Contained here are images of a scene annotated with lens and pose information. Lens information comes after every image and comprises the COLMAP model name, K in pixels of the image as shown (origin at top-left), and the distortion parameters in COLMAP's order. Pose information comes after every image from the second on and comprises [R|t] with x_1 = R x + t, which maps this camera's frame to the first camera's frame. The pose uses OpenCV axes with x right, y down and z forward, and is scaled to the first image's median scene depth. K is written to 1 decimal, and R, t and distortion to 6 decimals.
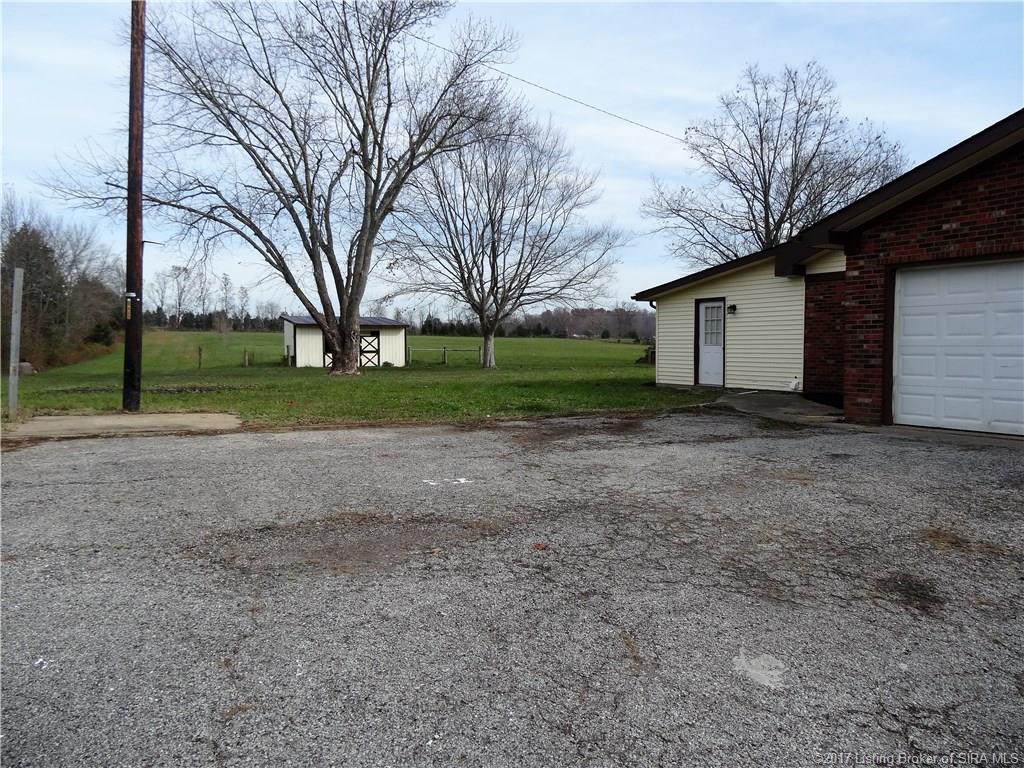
lens RADIAL K [[751.2, 0, 510.4], [0, 751.2, 382.5], [0, 0, 1]] dist [-0.001565, 0.001723]
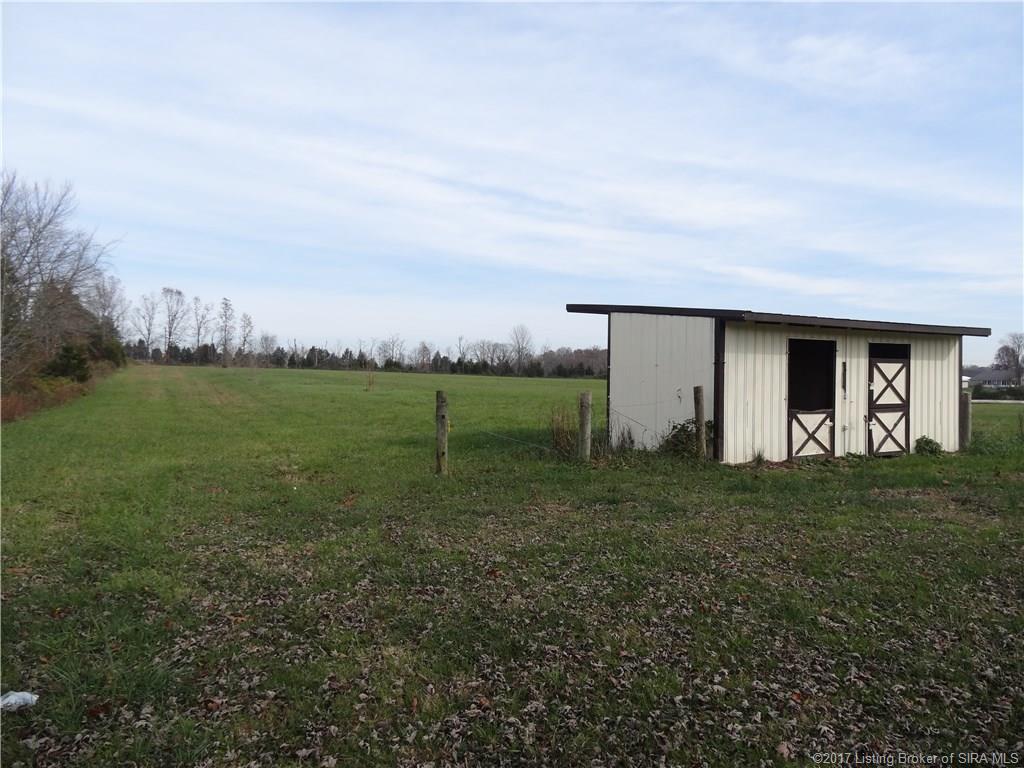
lens RADIAL K [[751.2, 0, 511.8], [0, 751.2, 384.4], [0, 0, 1]] dist [-0.001565, 0.001723]
pose [[0.999492, 0.010943, 0.029945, -0.183345], [-0.009366, 0.998588, -0.052281, -0.016355], [-0.030475, 0.051974, 0.998183, 0.340050]]
